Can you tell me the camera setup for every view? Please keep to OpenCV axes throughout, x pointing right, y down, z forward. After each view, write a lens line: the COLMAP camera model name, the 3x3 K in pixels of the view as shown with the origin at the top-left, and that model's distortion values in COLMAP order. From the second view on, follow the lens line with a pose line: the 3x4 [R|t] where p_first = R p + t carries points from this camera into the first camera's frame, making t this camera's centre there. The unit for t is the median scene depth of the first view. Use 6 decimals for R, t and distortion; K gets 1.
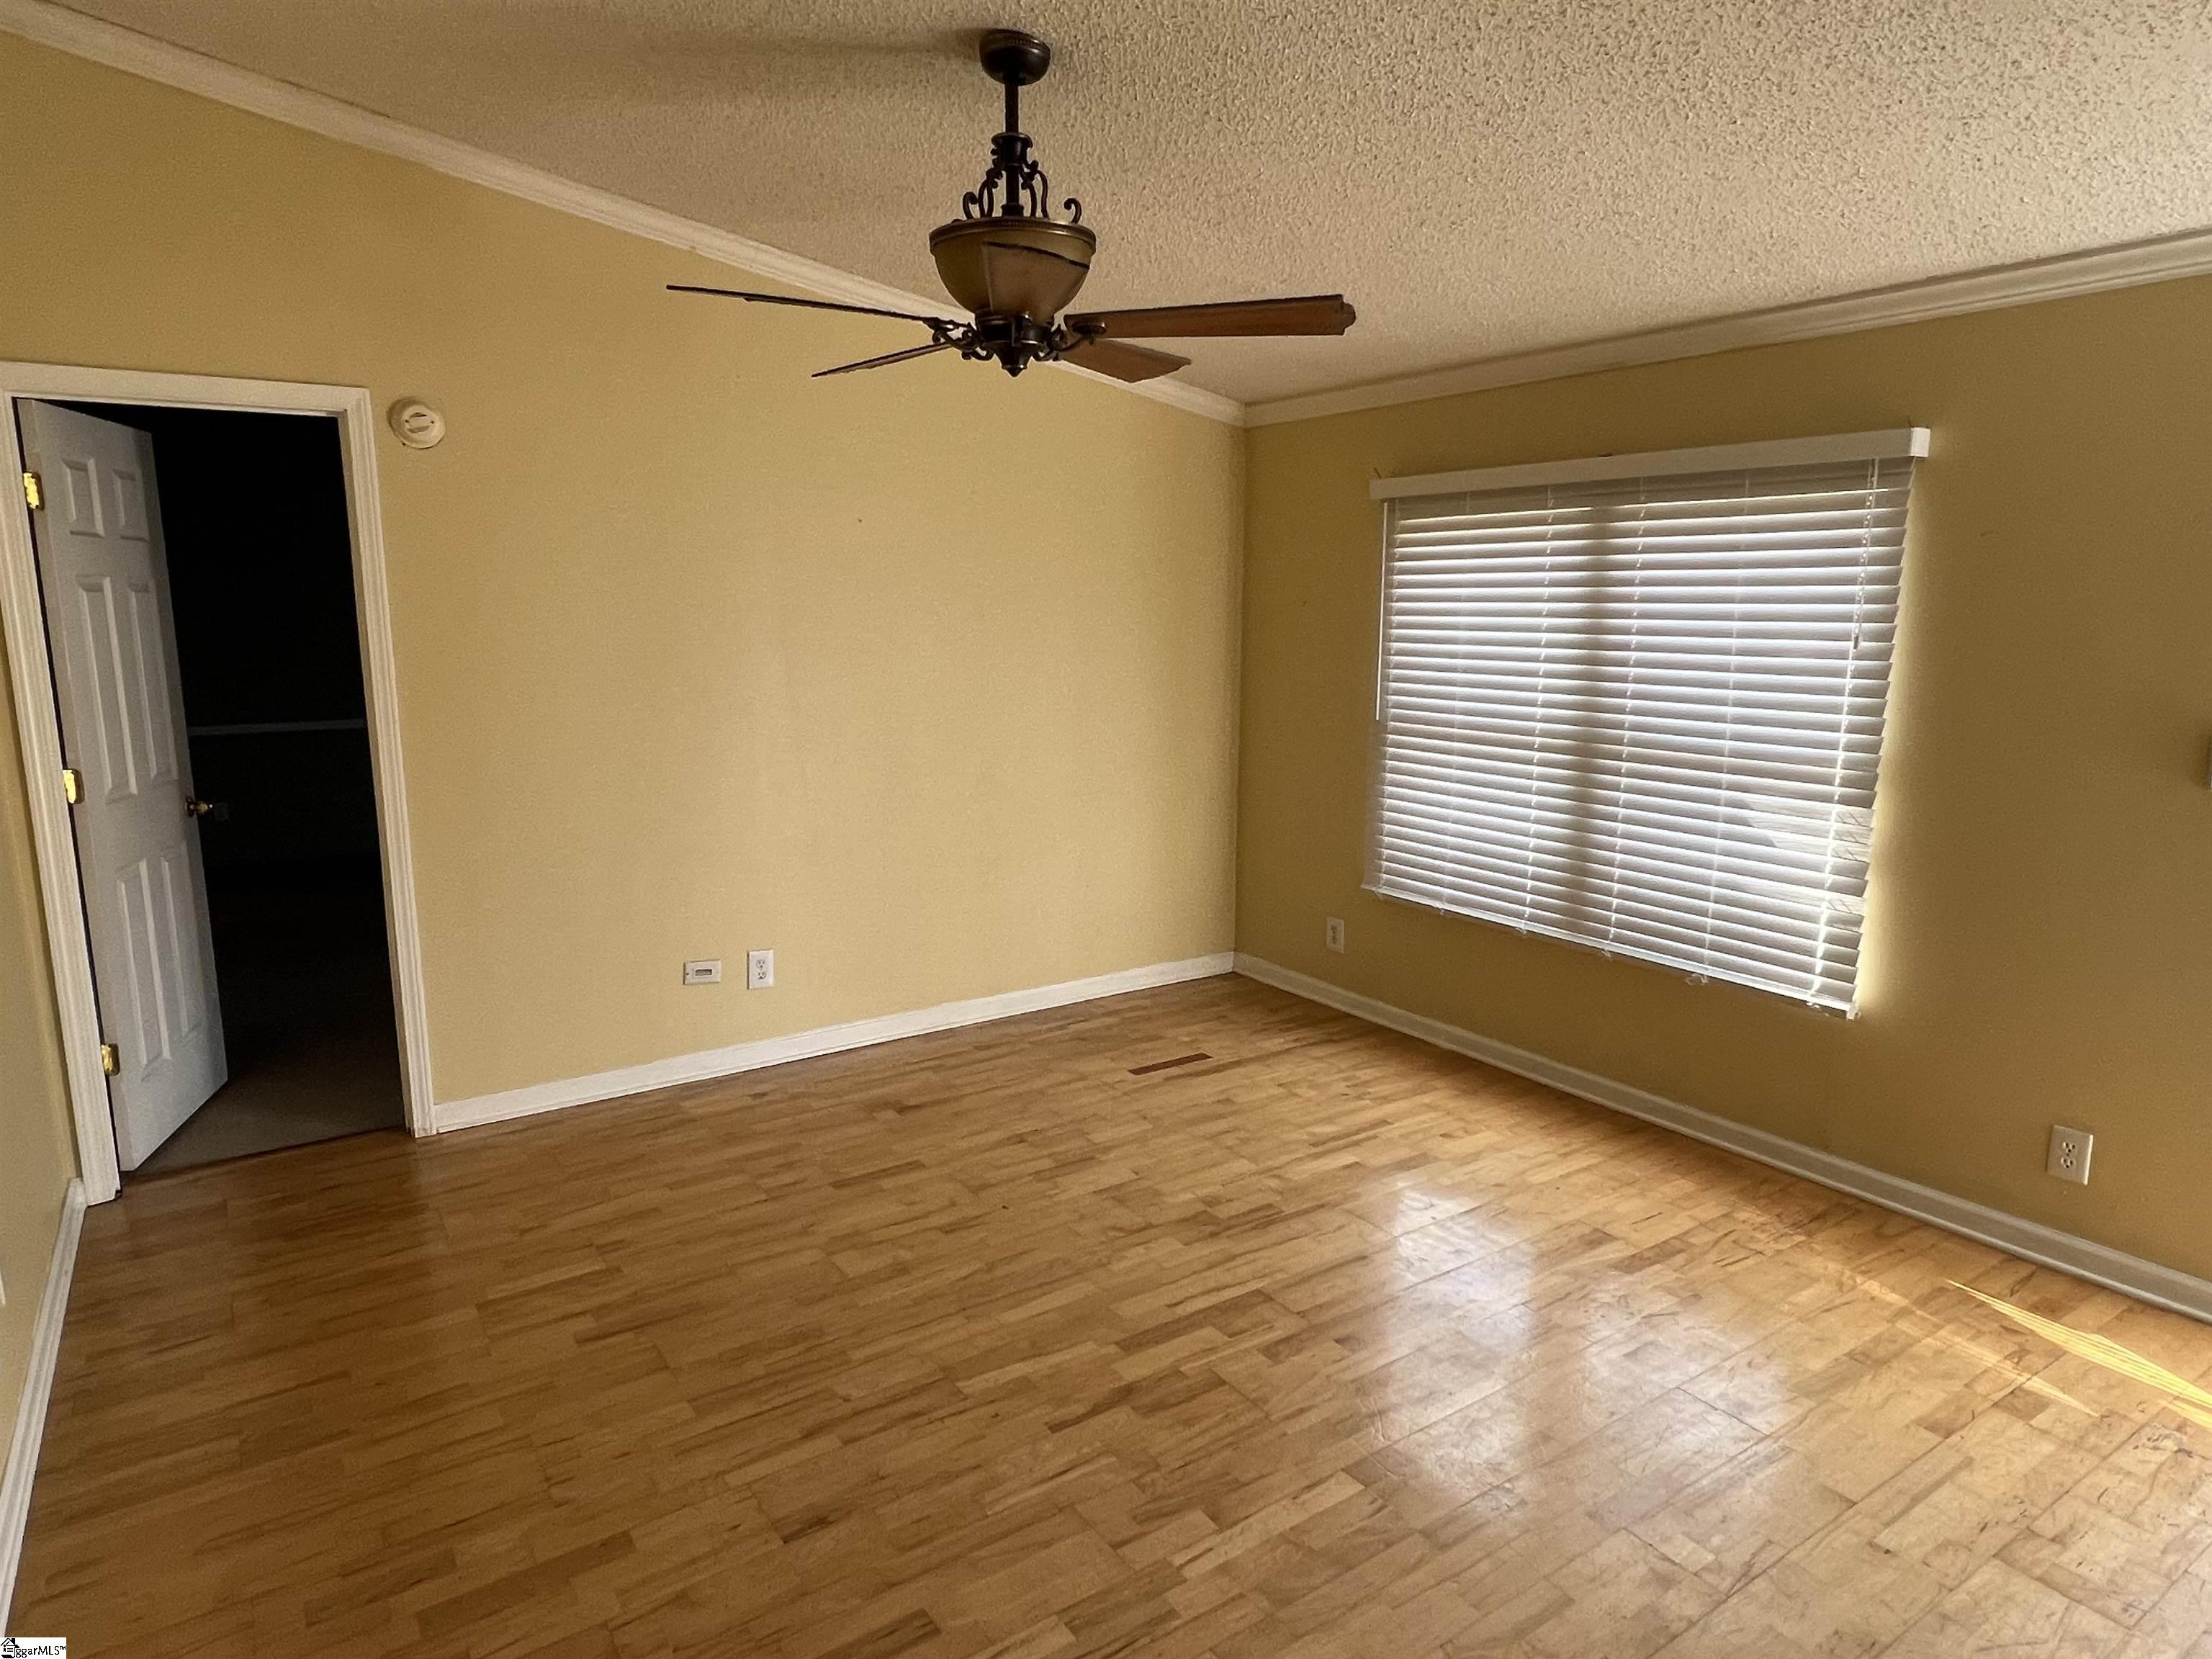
lens RADIAL K [[1313.8, 0, 1081.5], [0, 1313.8, 841.8], [0, 0, 1]] dist [0.002558, 0.000301]
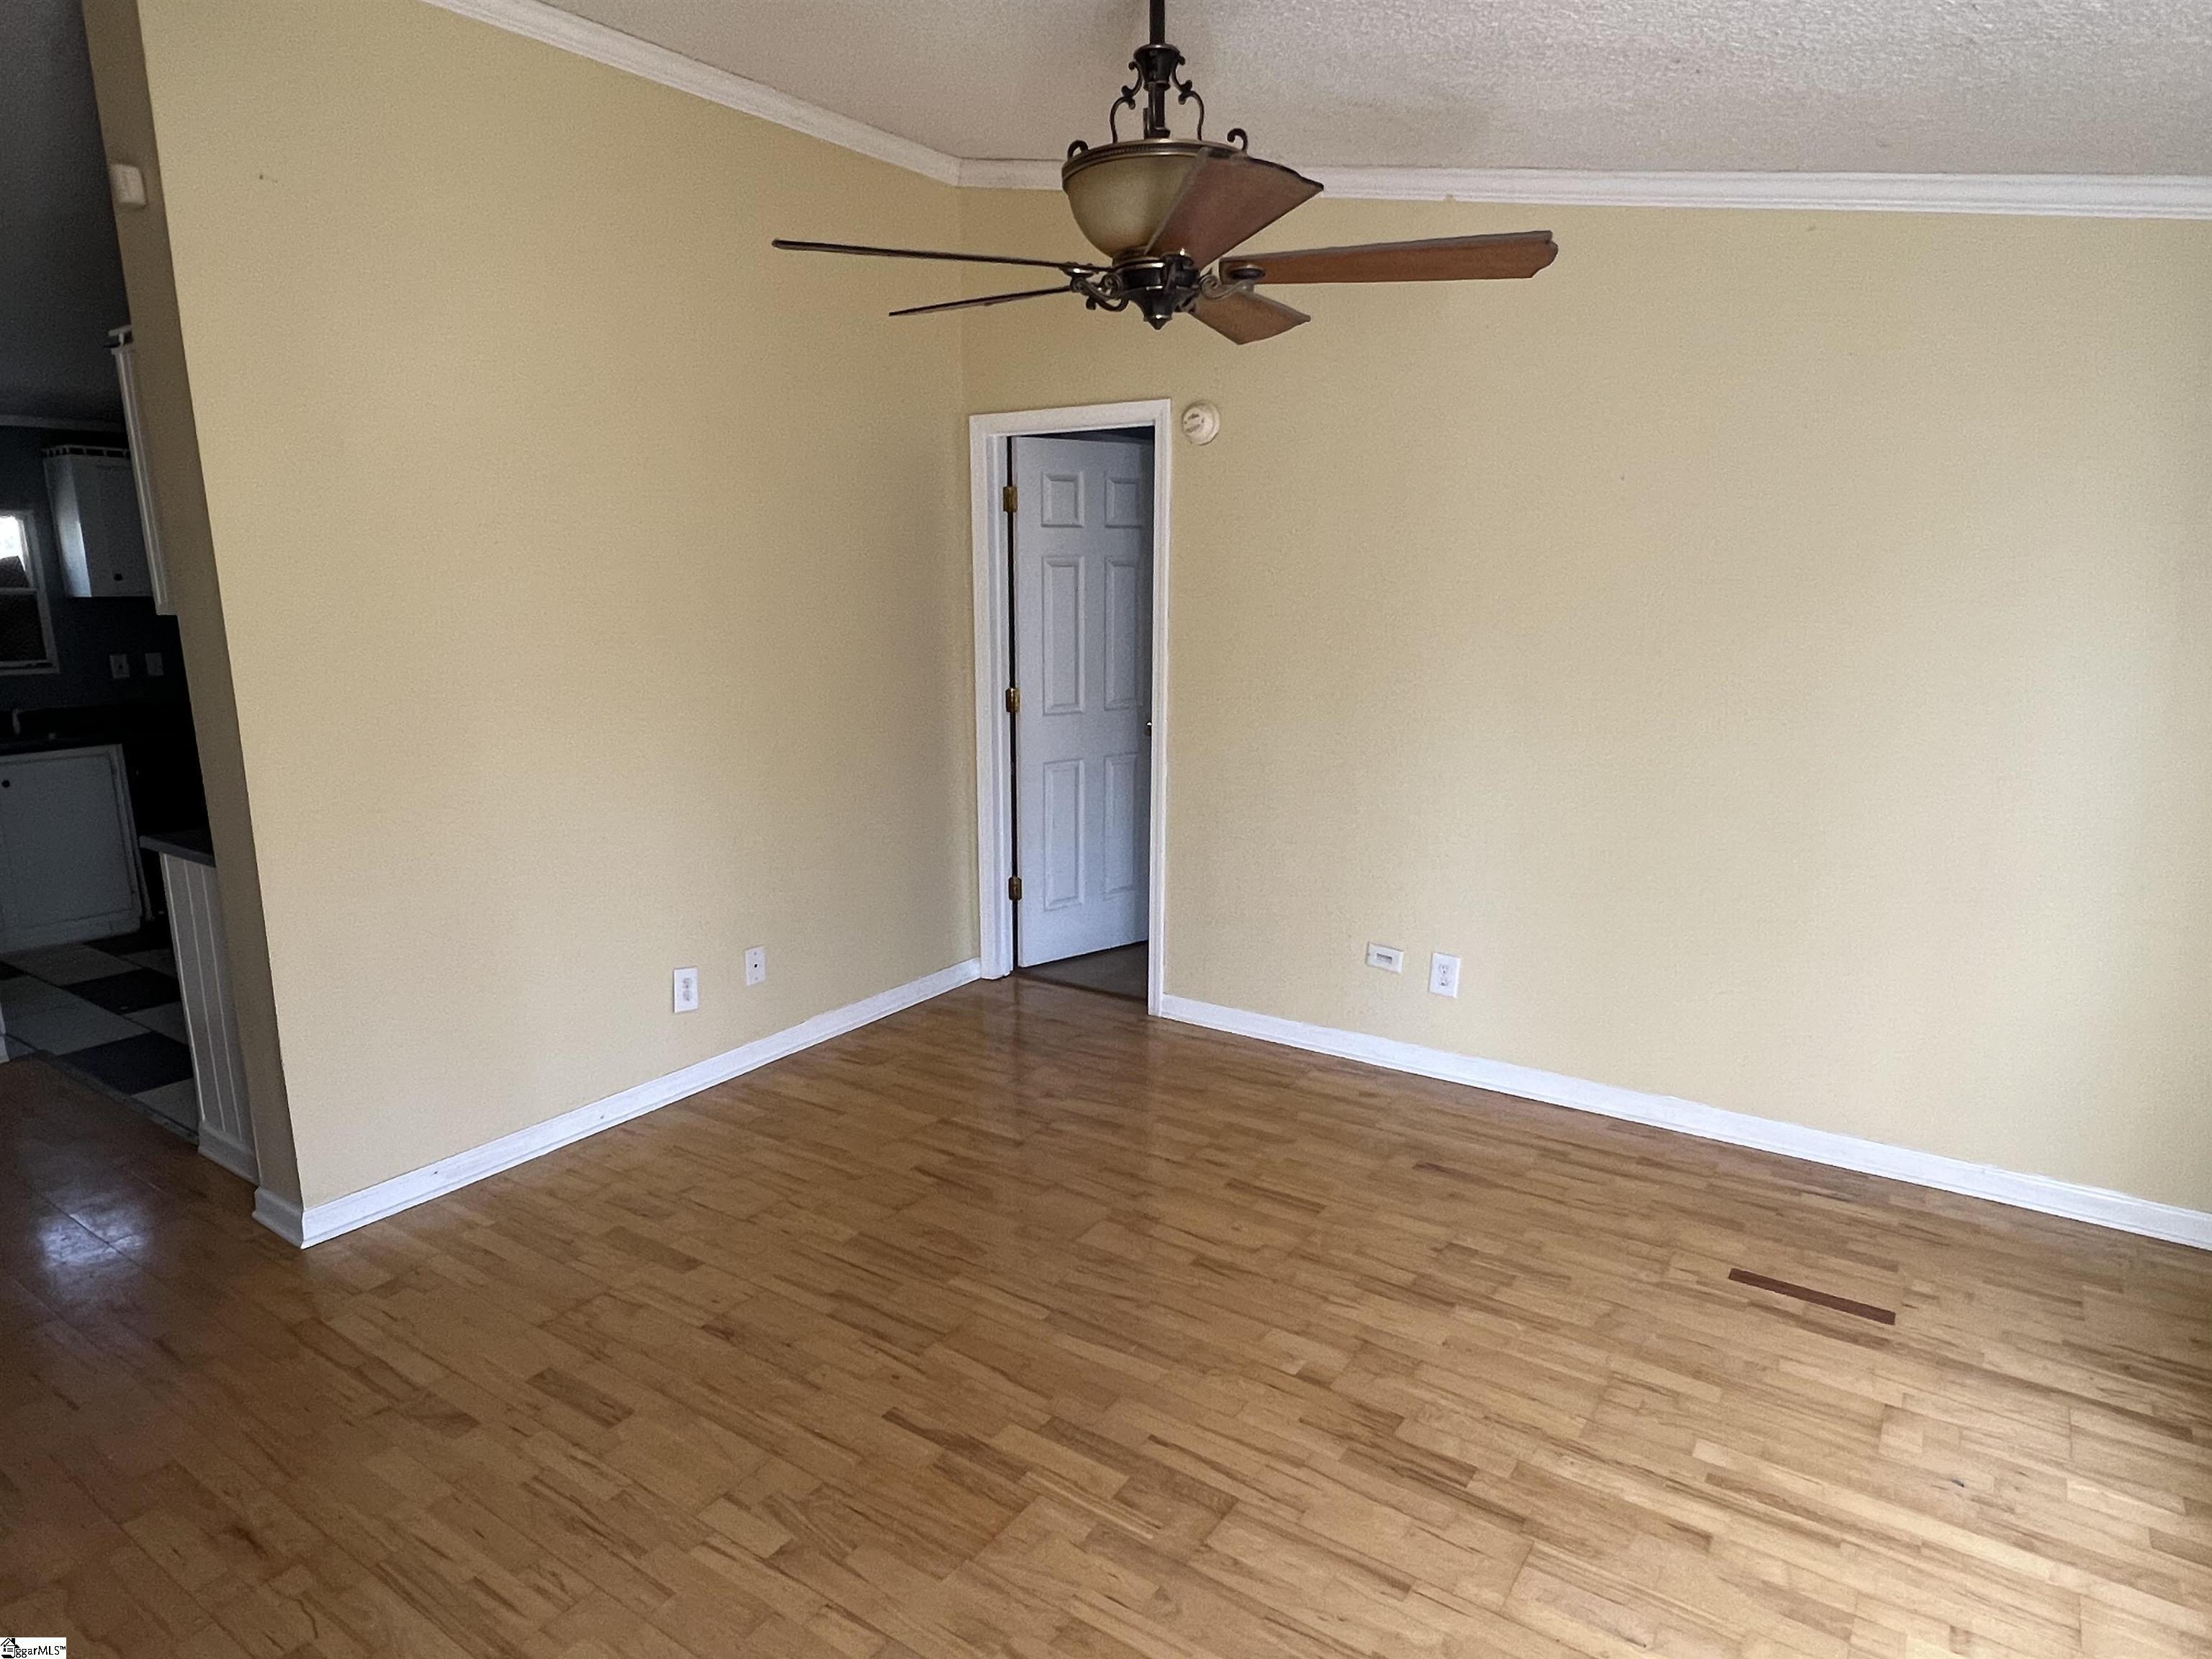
lens RADIAL K [[1313.8, 0, 1081.5], [0, 1313.8, 841.8], [0, 0, 1]] dist [0.002558, 0.000301]
pose [[0.366117, 0.191386, -0.910675, 0.587921], [-0.166059, 0.976351, 0.138428, -0.096704], [0.915633, 0.100545, 0.389240, 0.480418]]
